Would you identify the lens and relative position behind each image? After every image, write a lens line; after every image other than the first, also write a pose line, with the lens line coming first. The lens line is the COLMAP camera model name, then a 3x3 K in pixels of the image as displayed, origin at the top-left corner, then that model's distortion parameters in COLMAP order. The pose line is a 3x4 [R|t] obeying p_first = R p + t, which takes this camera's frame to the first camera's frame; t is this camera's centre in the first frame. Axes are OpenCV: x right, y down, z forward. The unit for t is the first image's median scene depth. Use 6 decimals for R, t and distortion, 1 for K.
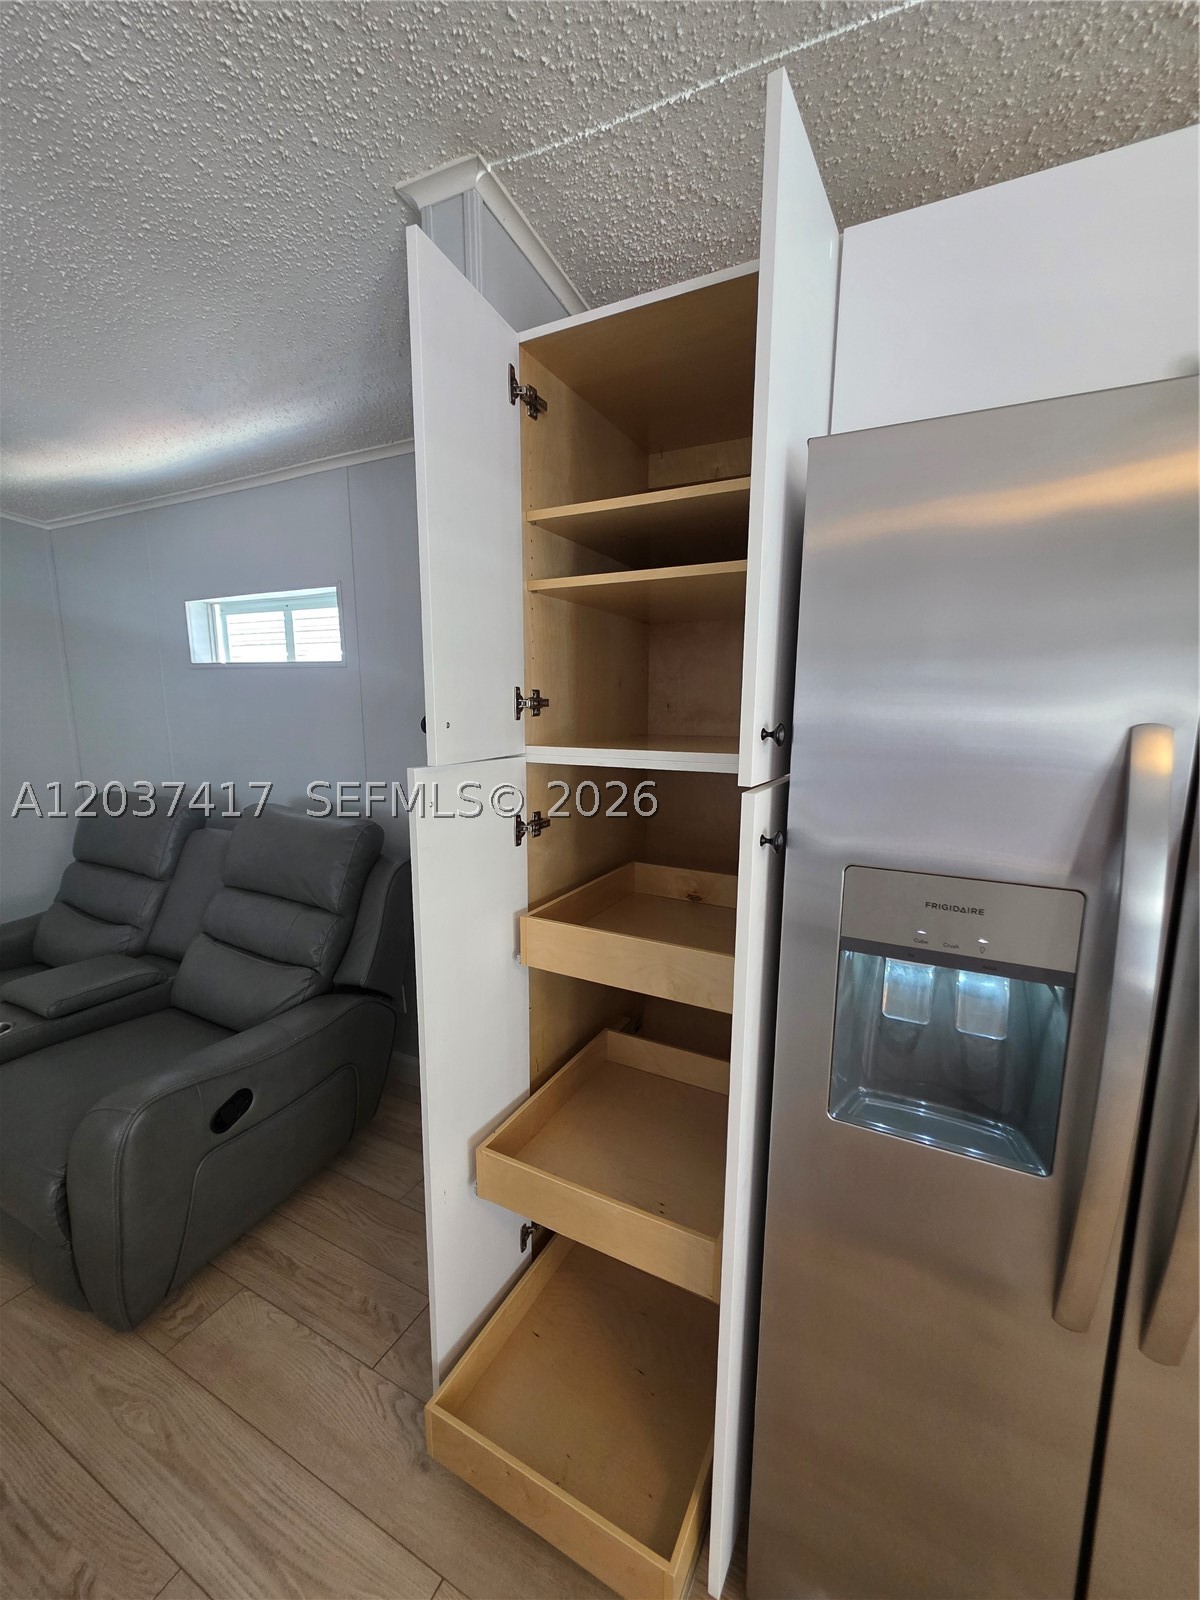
lens RADIAL K [[656.8, 0, 614.4], [0, 656.8, 797.1], [0, 0, 1]] dist [0.011957, -0.000521]
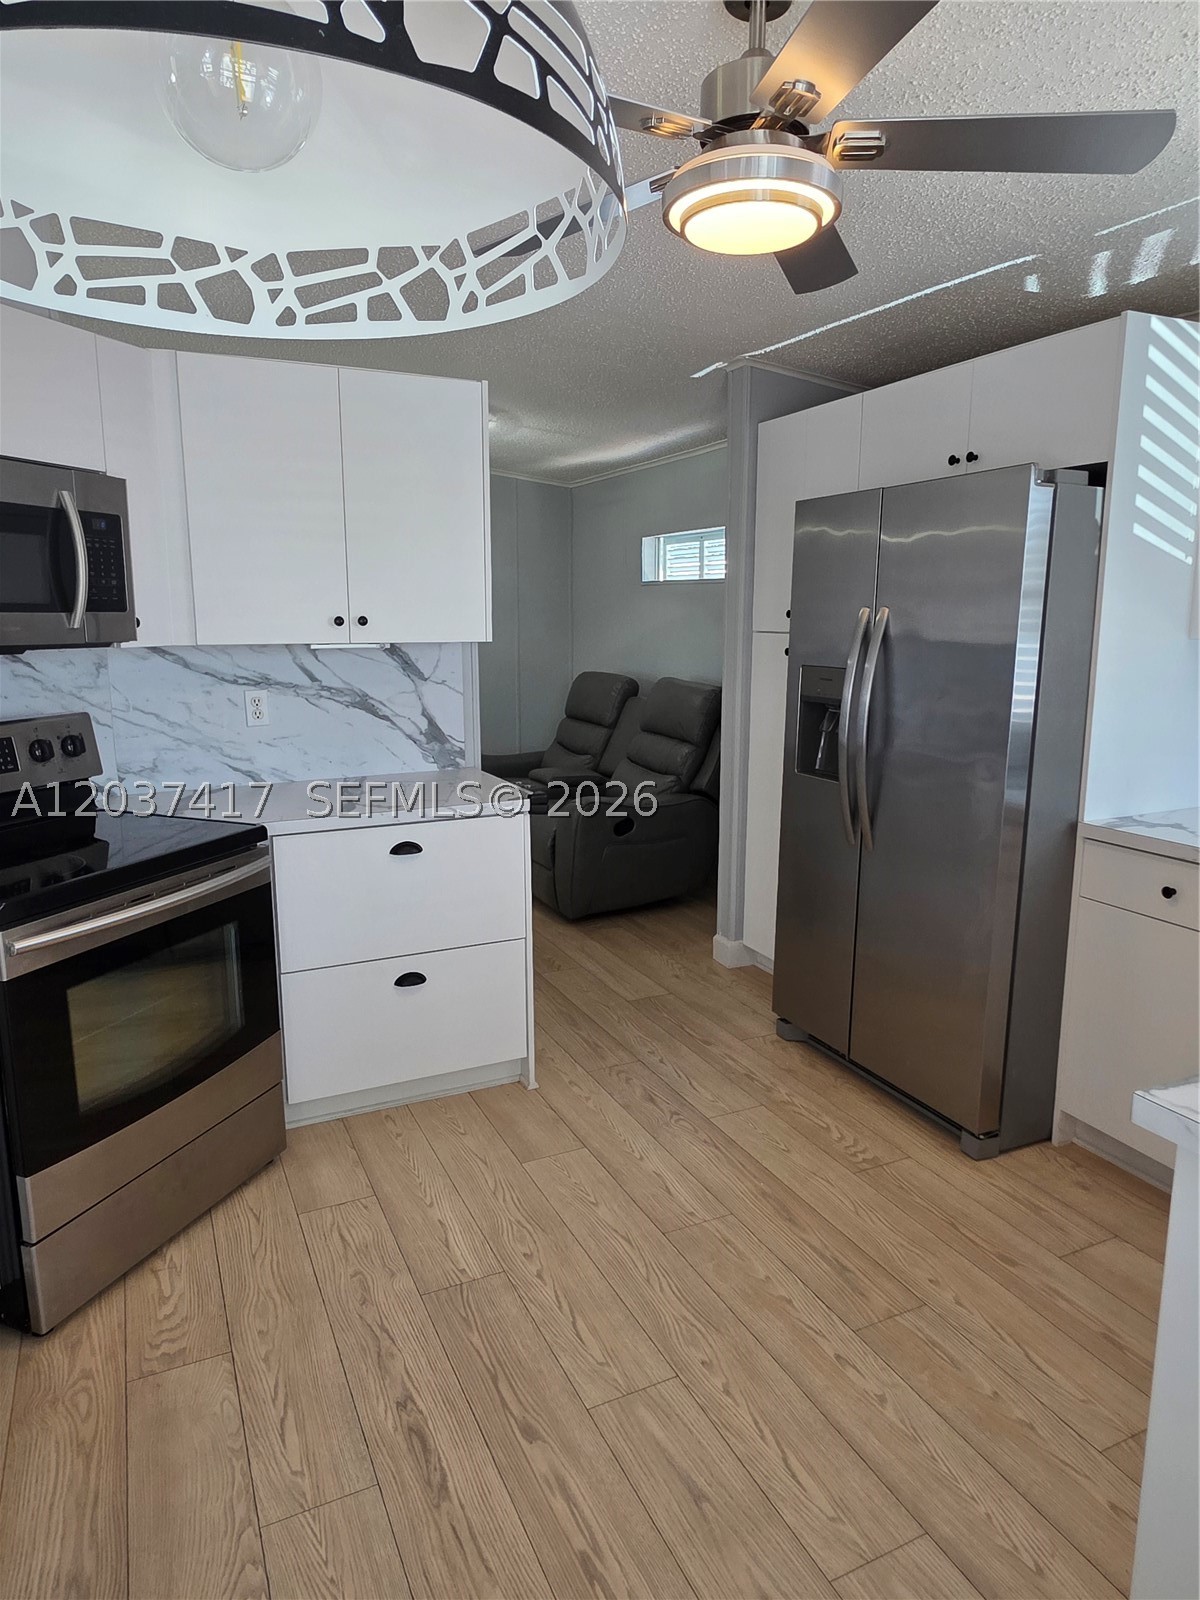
lens RADIAL K [[1001.0, 0, 593.0], [0, 1001.0, 798.8], [0, 0, 1]] dist [-0.001989, 0.001617]
pose [[0.792202, 0.098729, -0.602220, 0.620044], [-0.081471, 0.995103, 0.055966, 0.147555], [0.604796, 0.004727, 0.796366, -0.770446]]
